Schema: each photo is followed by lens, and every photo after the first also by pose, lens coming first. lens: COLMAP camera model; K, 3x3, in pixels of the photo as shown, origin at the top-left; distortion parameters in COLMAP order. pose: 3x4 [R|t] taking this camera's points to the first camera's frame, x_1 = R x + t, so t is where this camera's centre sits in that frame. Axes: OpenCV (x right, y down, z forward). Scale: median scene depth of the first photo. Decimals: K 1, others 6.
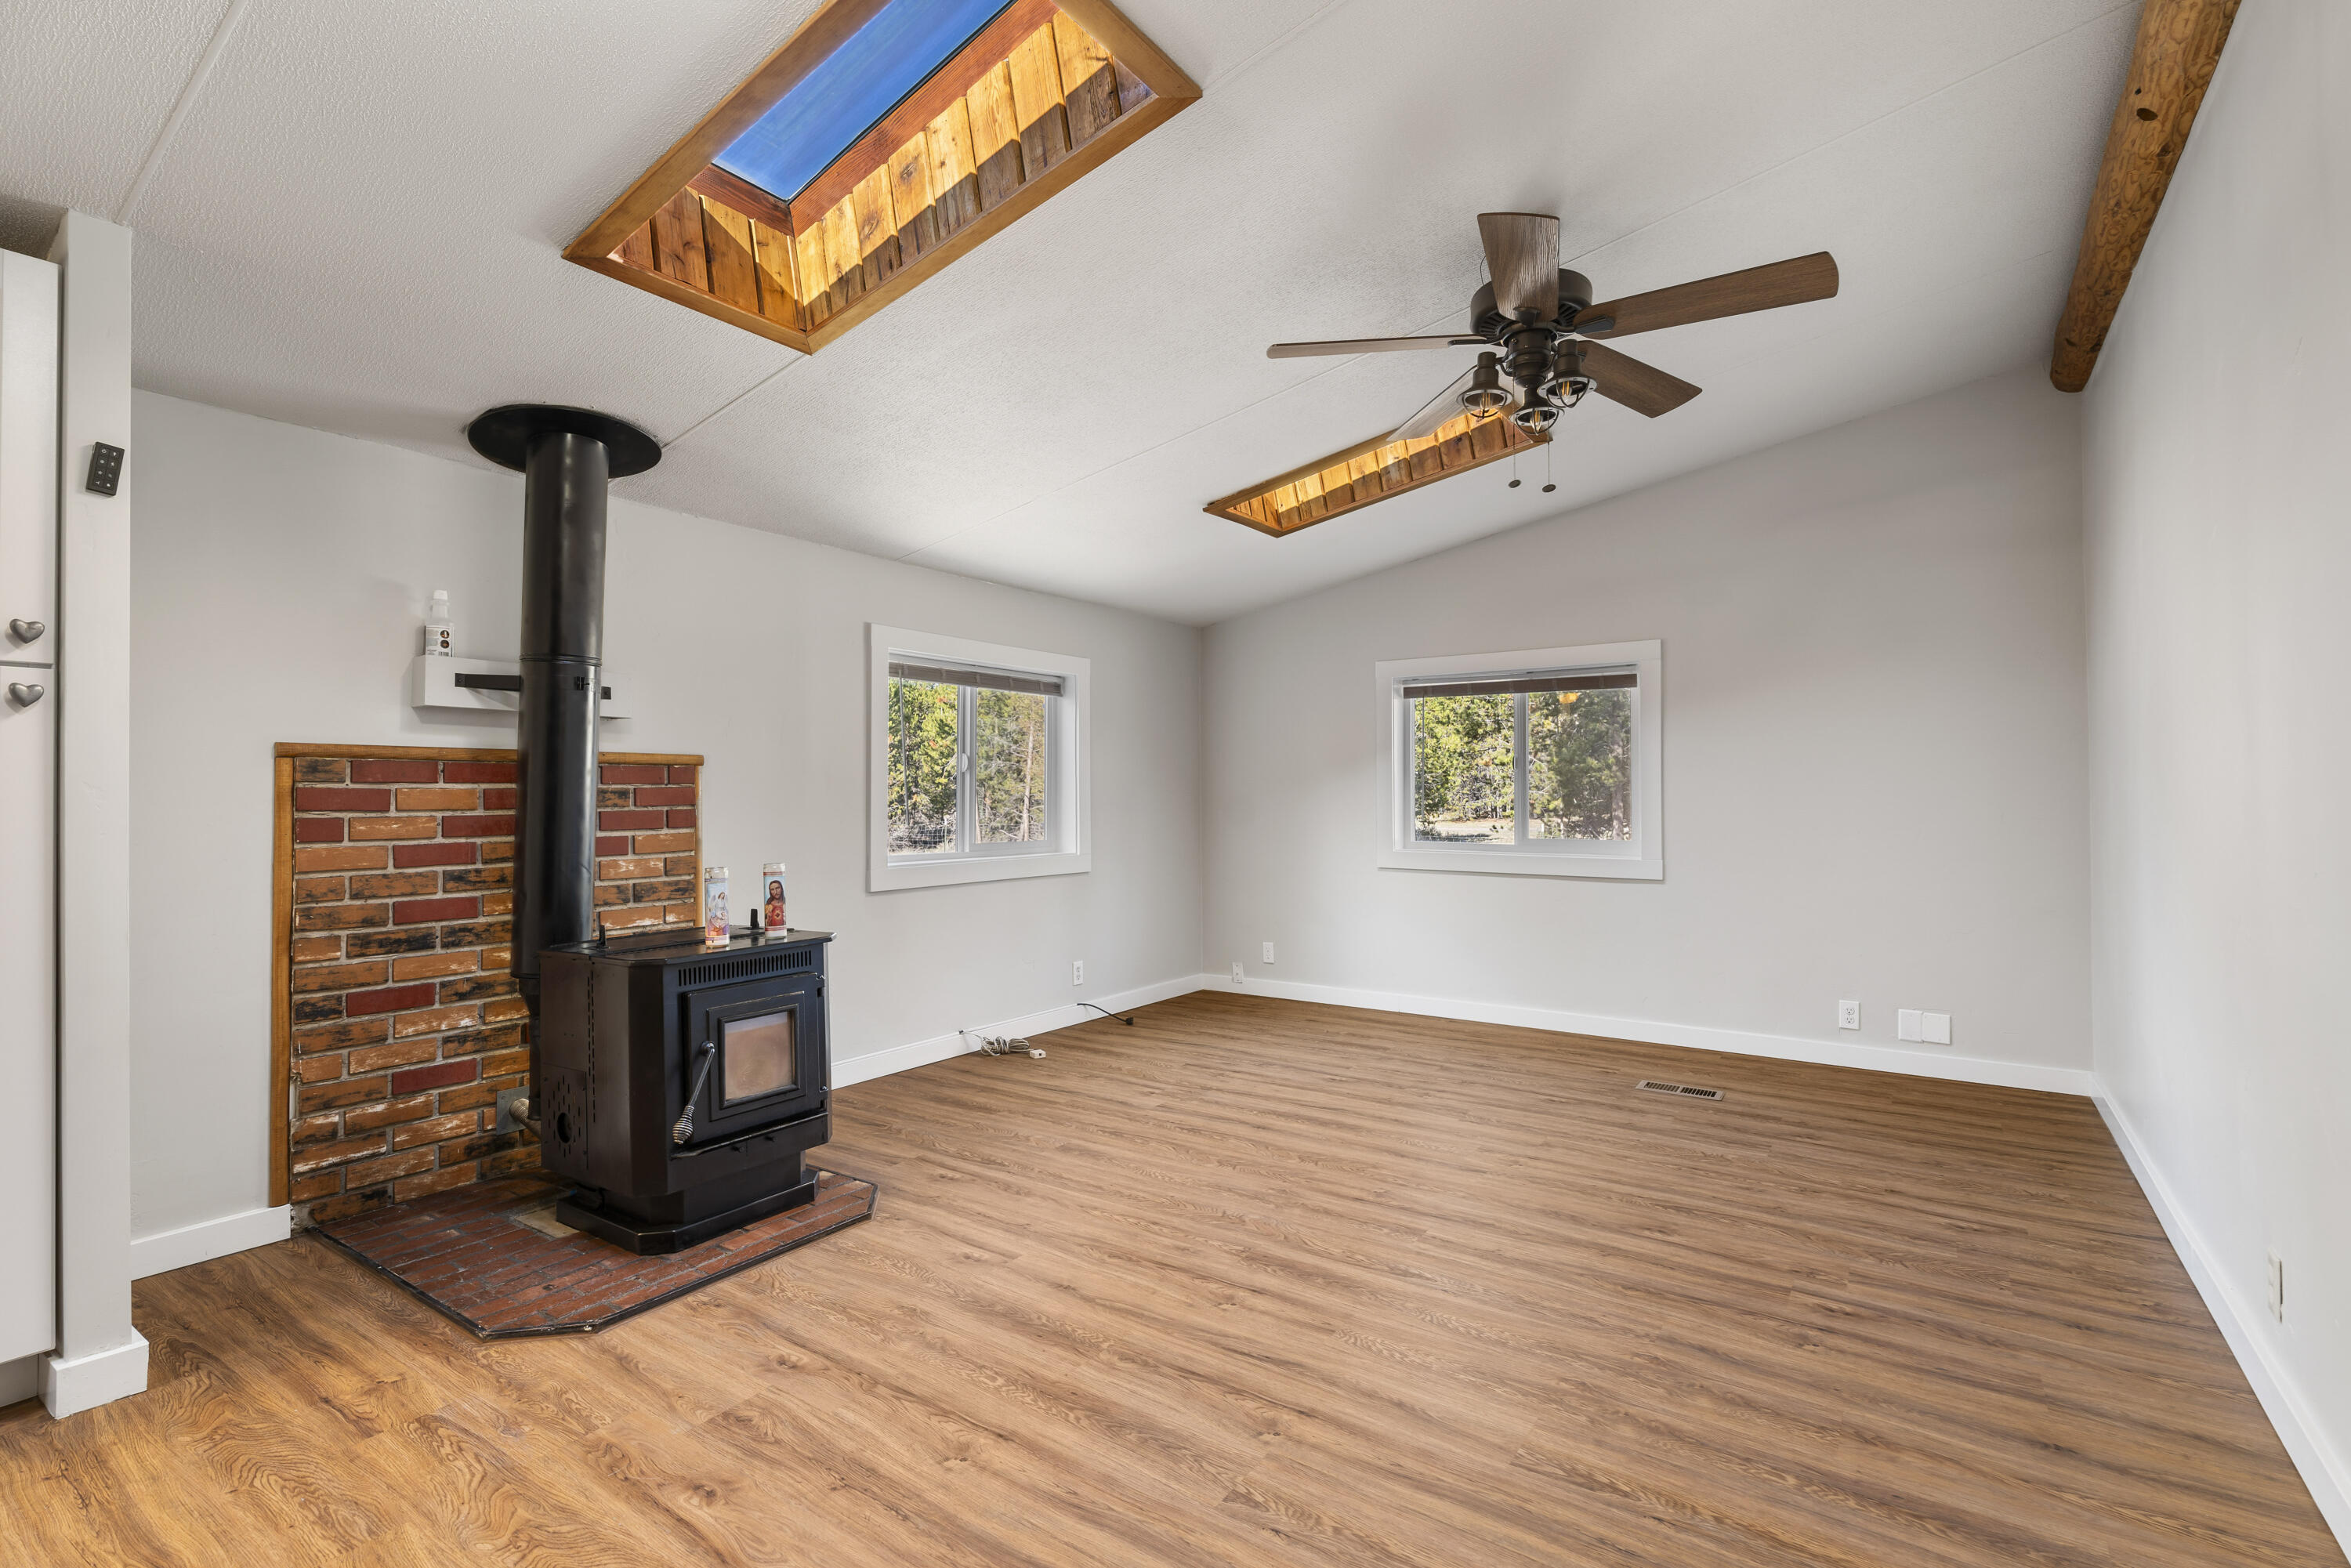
lens RADIAL K [[1058.7, 0, 1175.5], [0, 1058.7, 784.0], [0, 0, 1]] dist [-0.001108, -0.000356]
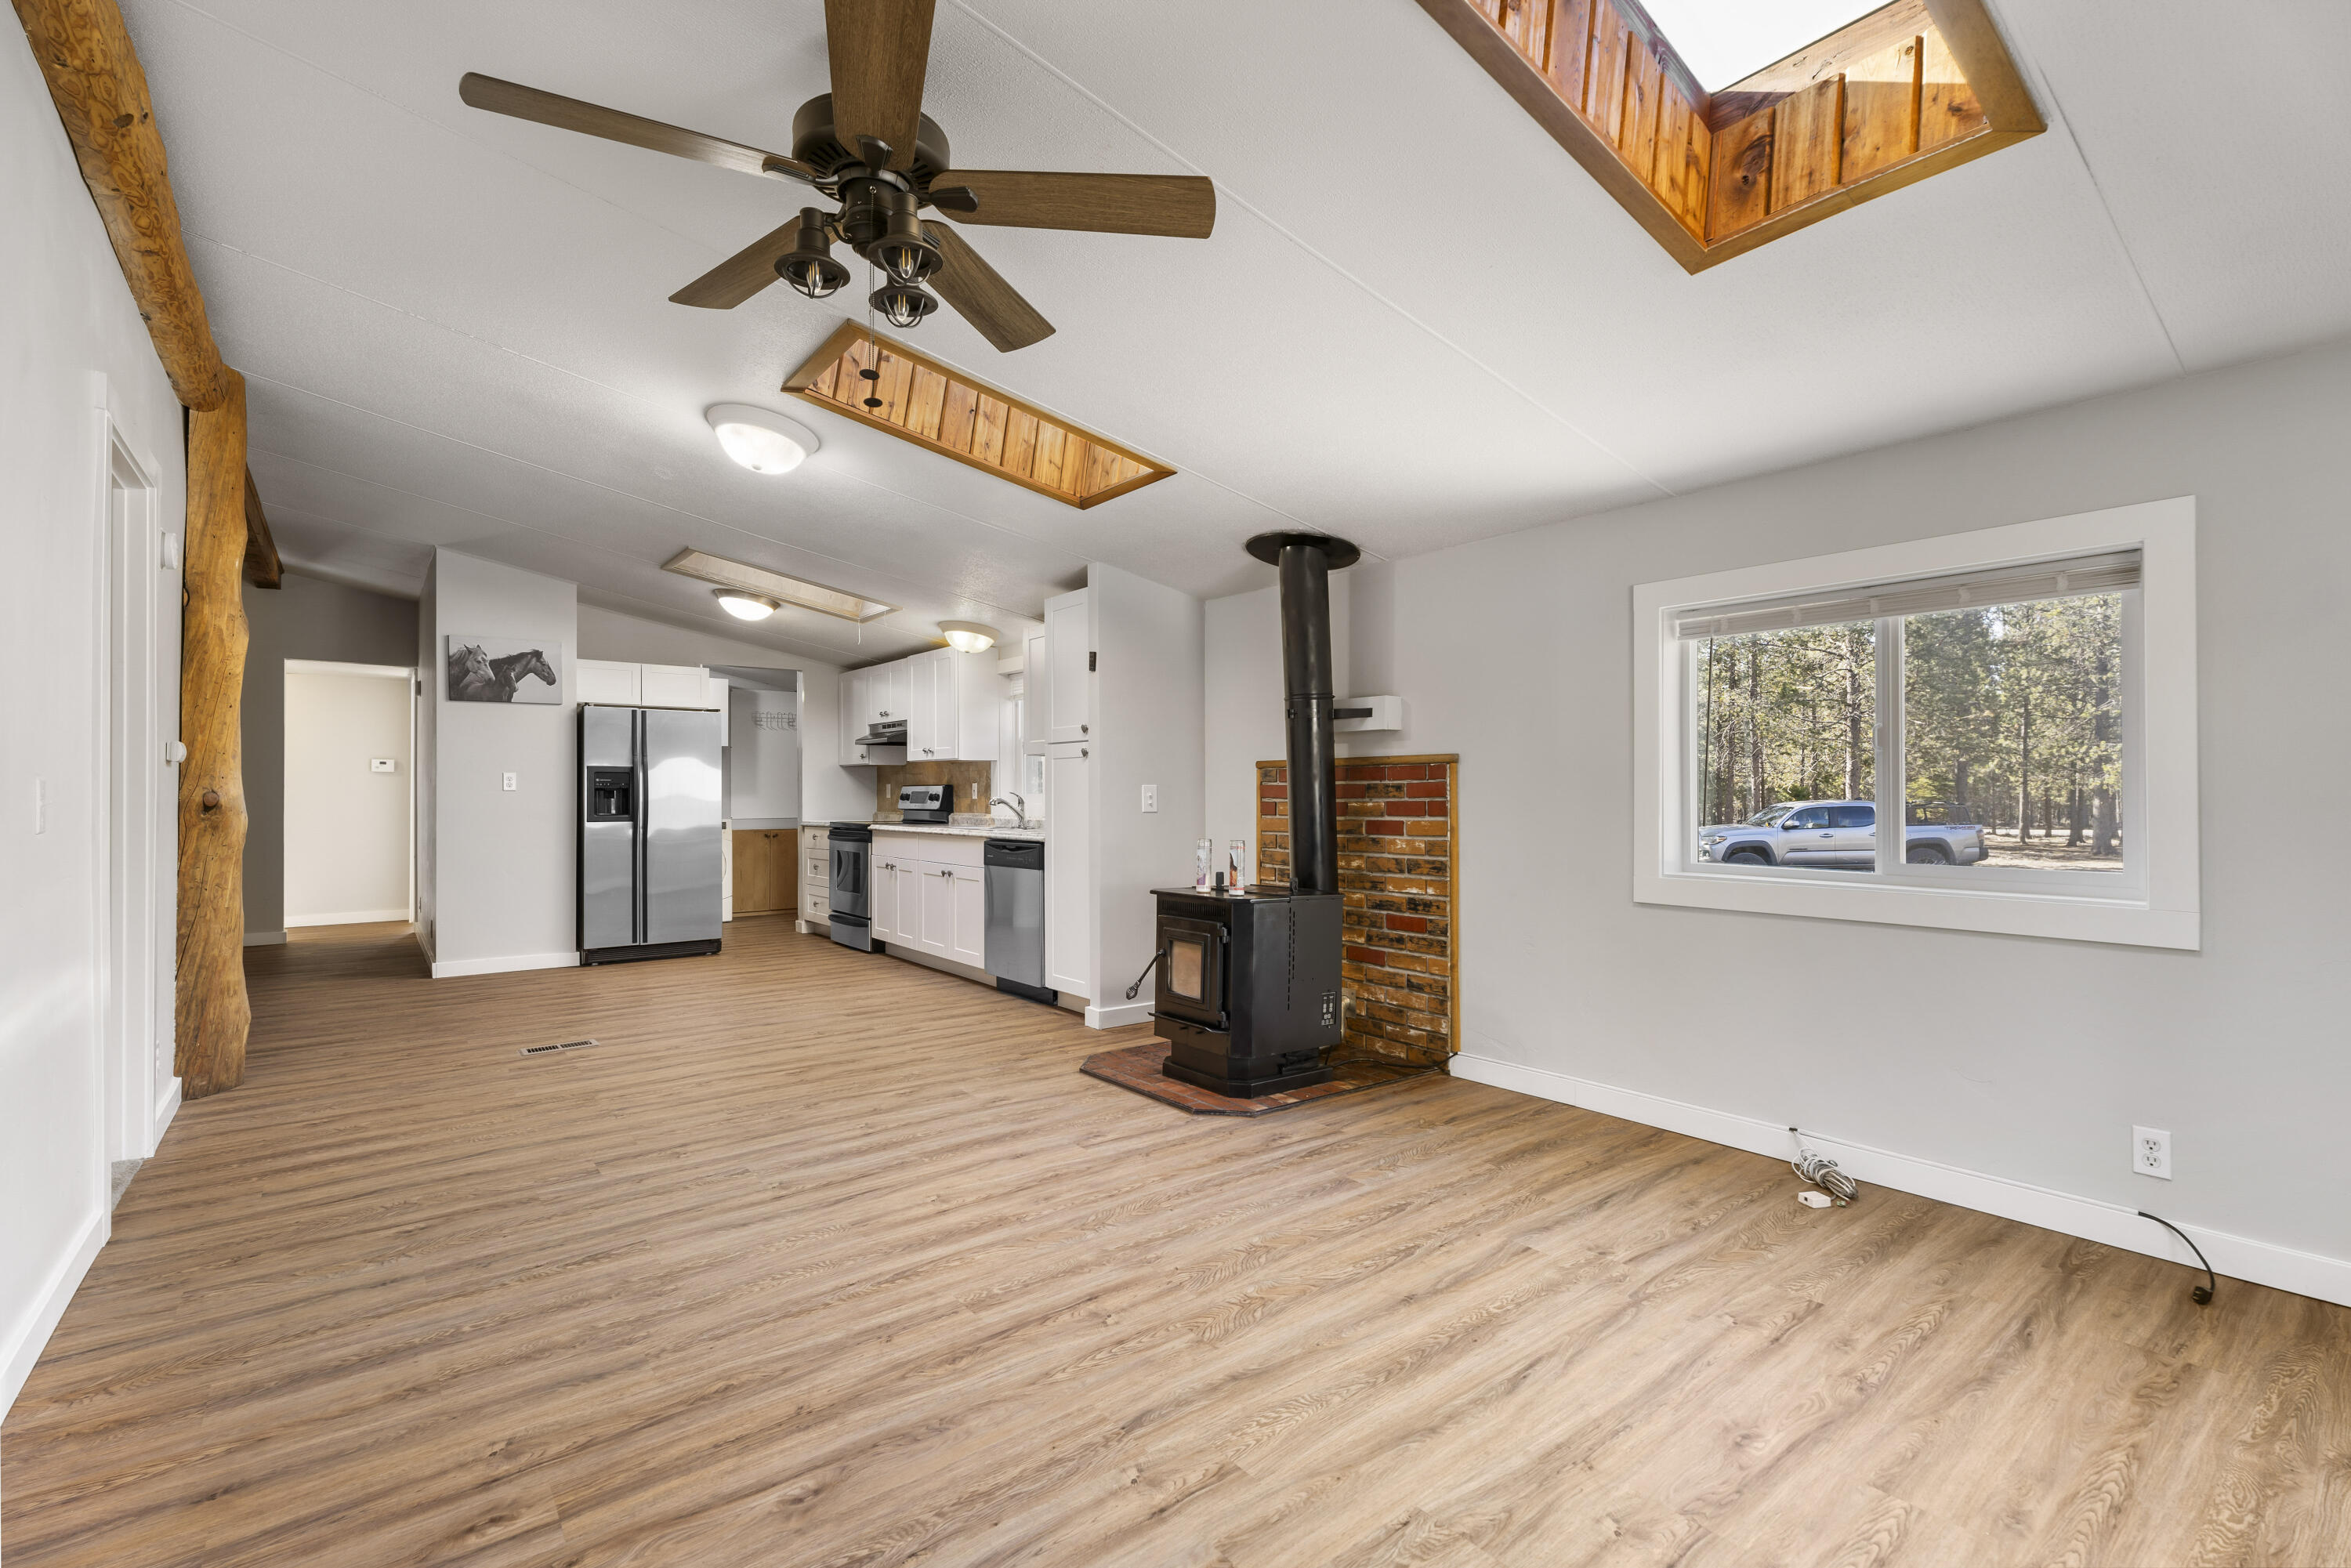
lens RADIAL K [[1048.7, 0, 1171.8], [0, 1048.7, 787.4], [0, 0, 1]] dist [-0.001554, -0.000301]
pose [[-0.292990, -0.000056, -0.956116, 1.100258], [0.013621, 0.999898, -0.004232, 0.014720], [0.956019, -0.014264, -0.292959, 1.565312]]
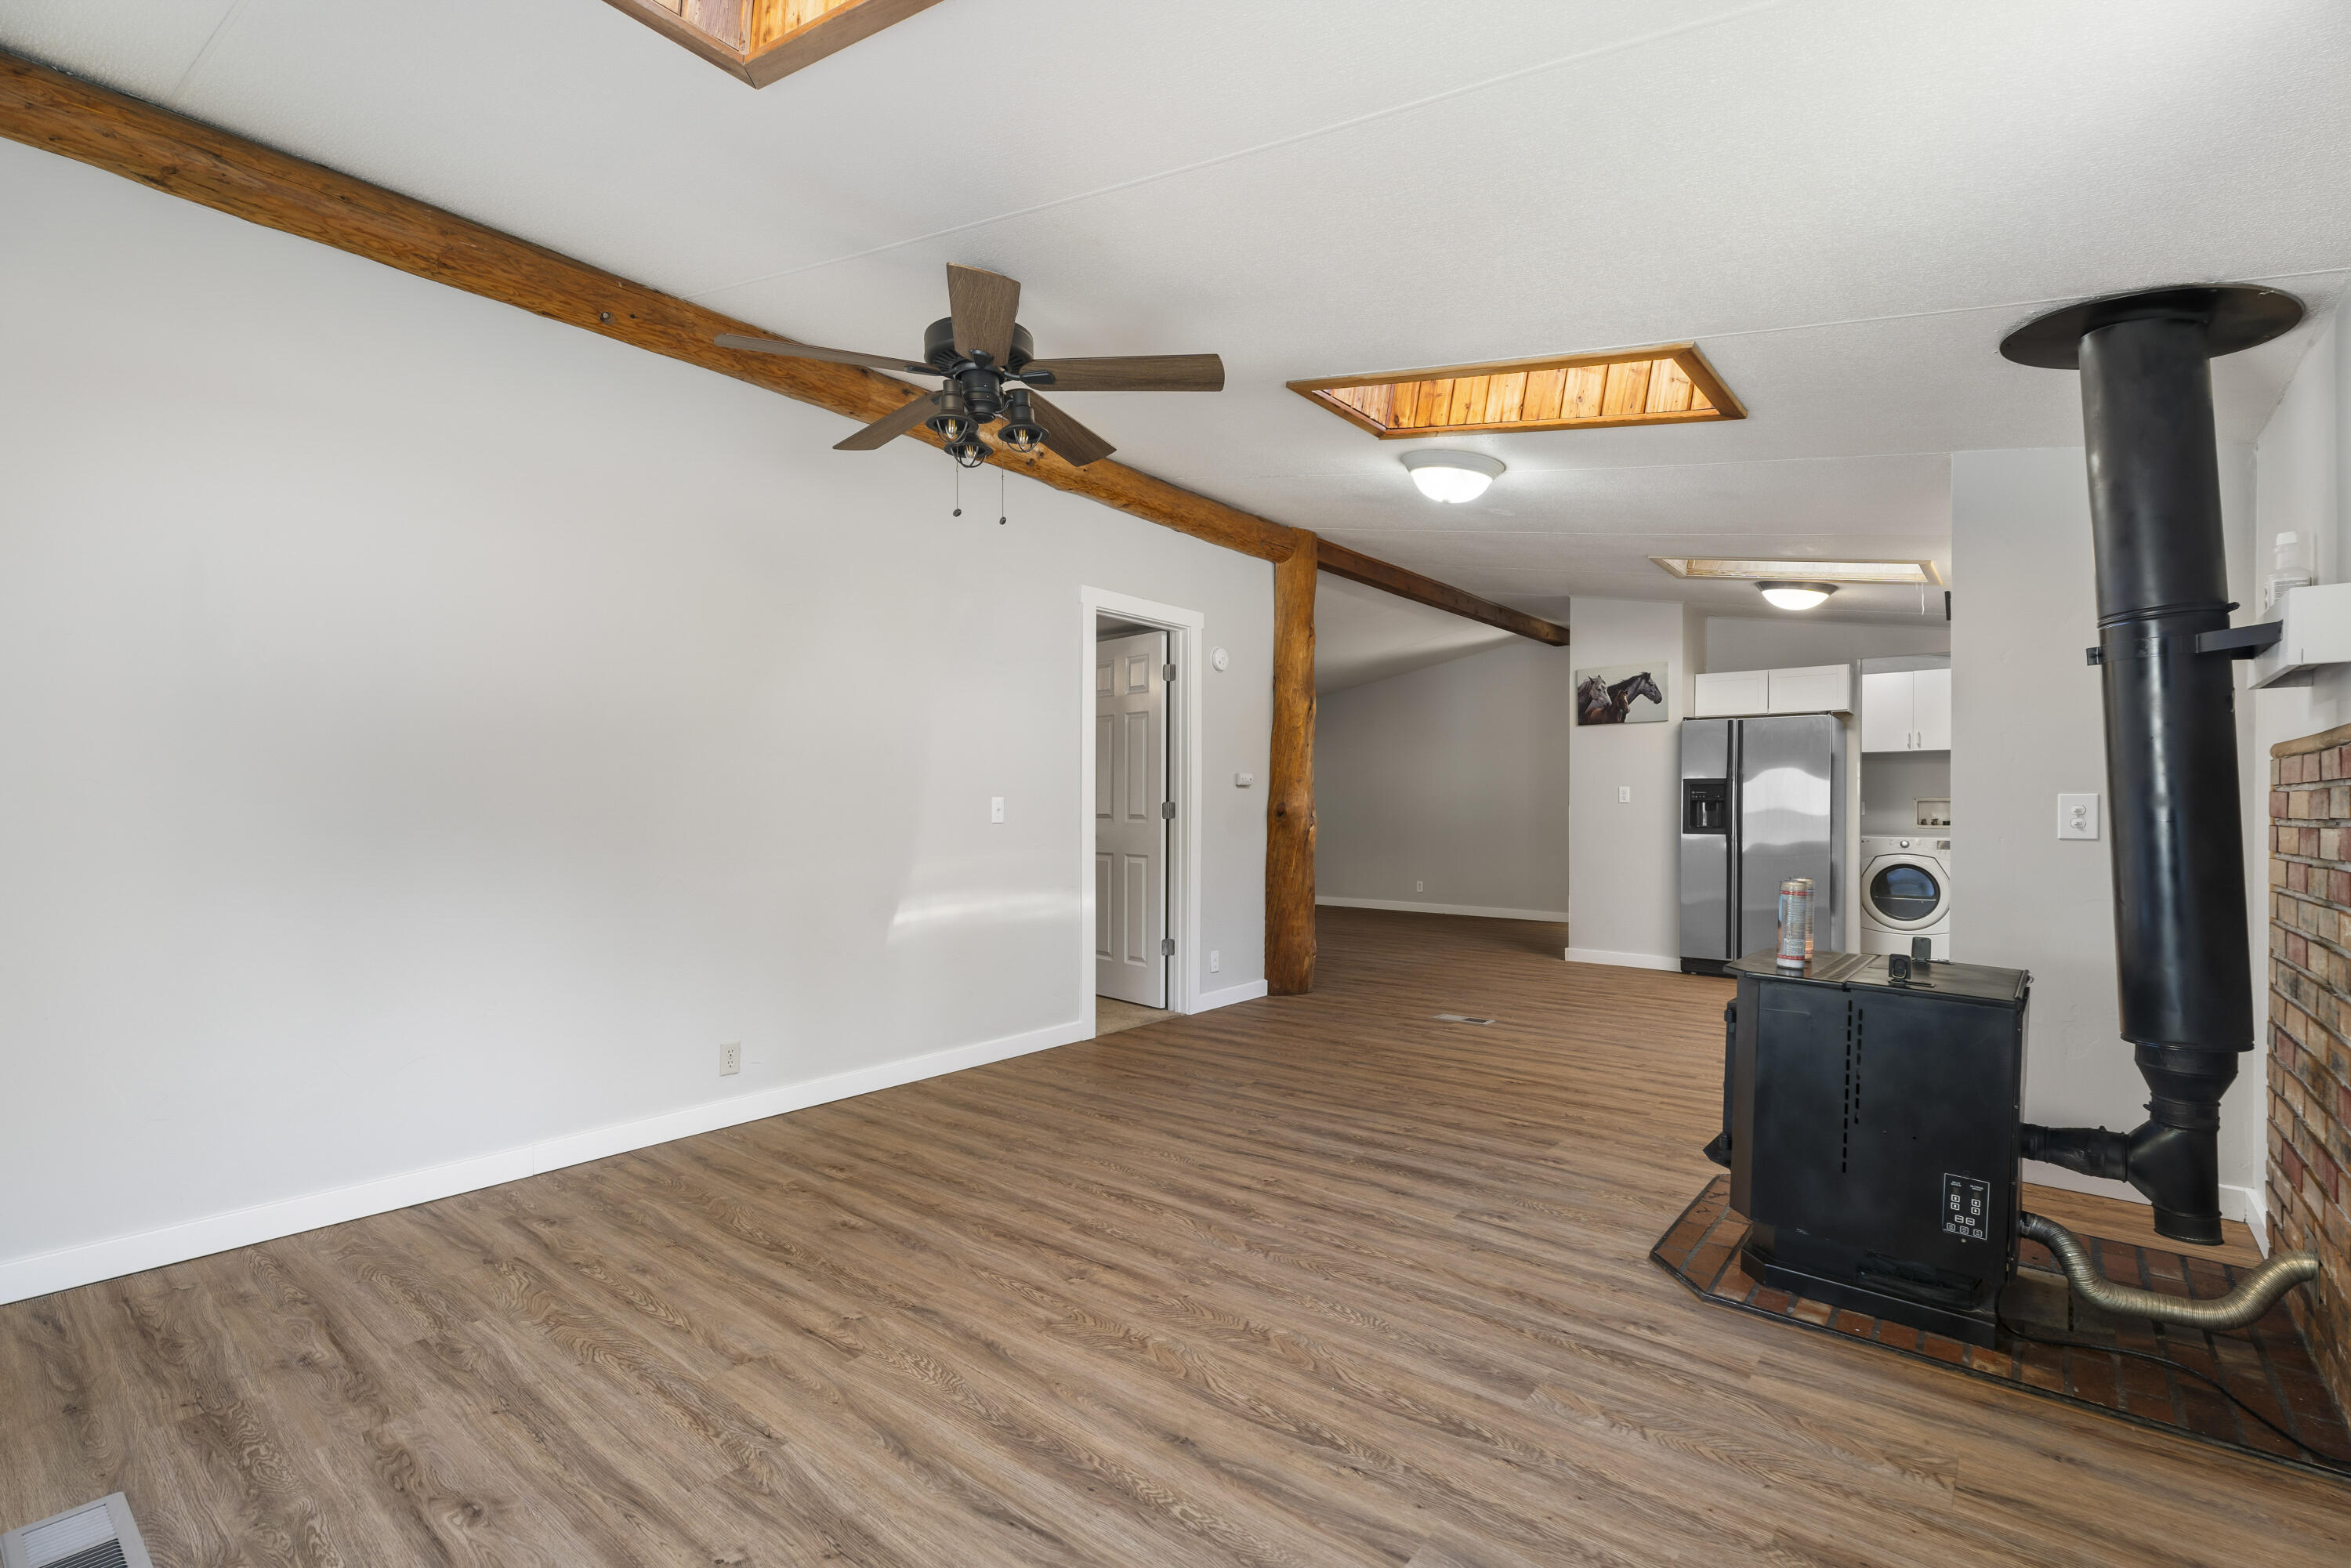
lens RADIAL K [[1059.6, 0, 1166.0], [0, 1059.6, 804.1], [0, 0, 1]] dist [-0.002017, 0.000612]
pose [[-0.996515, 0.002646, 0.083375, 0.064606], [0.001639, 0.999925, -0.012141, 0.026731], [-0.083401, -0.011962, -0.996444, 2.261426]]
